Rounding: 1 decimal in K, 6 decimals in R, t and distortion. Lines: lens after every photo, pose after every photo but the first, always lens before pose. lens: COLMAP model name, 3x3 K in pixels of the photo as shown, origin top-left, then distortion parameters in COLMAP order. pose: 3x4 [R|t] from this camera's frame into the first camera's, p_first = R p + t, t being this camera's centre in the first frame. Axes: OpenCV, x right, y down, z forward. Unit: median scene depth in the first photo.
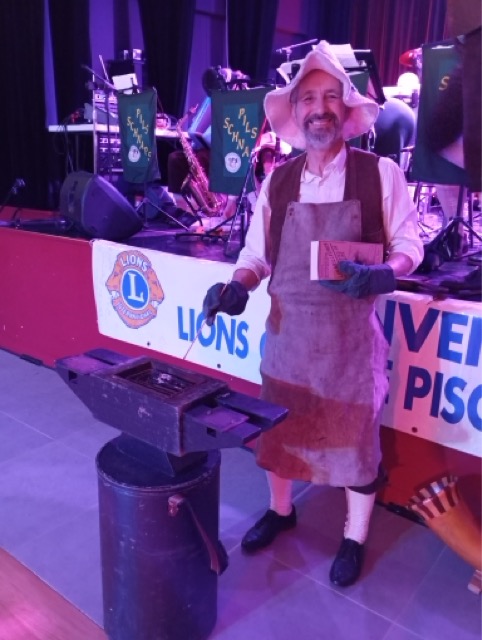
lens RADIAL K [[582.4, 0, 216.5], [0, 582.4, 312.0], [0, 0, 1]] dist [0.018561, 0.001880]
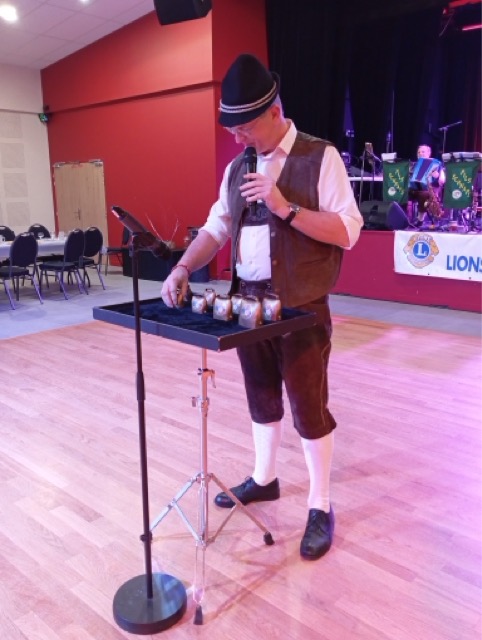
lens RADIAL K [[535.3, 0, 241.0], [0, 535.3, 320.0], [0, 0, 1]] dist [0.004548, 0.000564]
pose [[0.999373, -0.023356, -0.026608, -0.791657], [0.022596, 0.999338, -0.028518, 0.275026], [0.027256, 0.027899, 0.999239, -1.090353]]
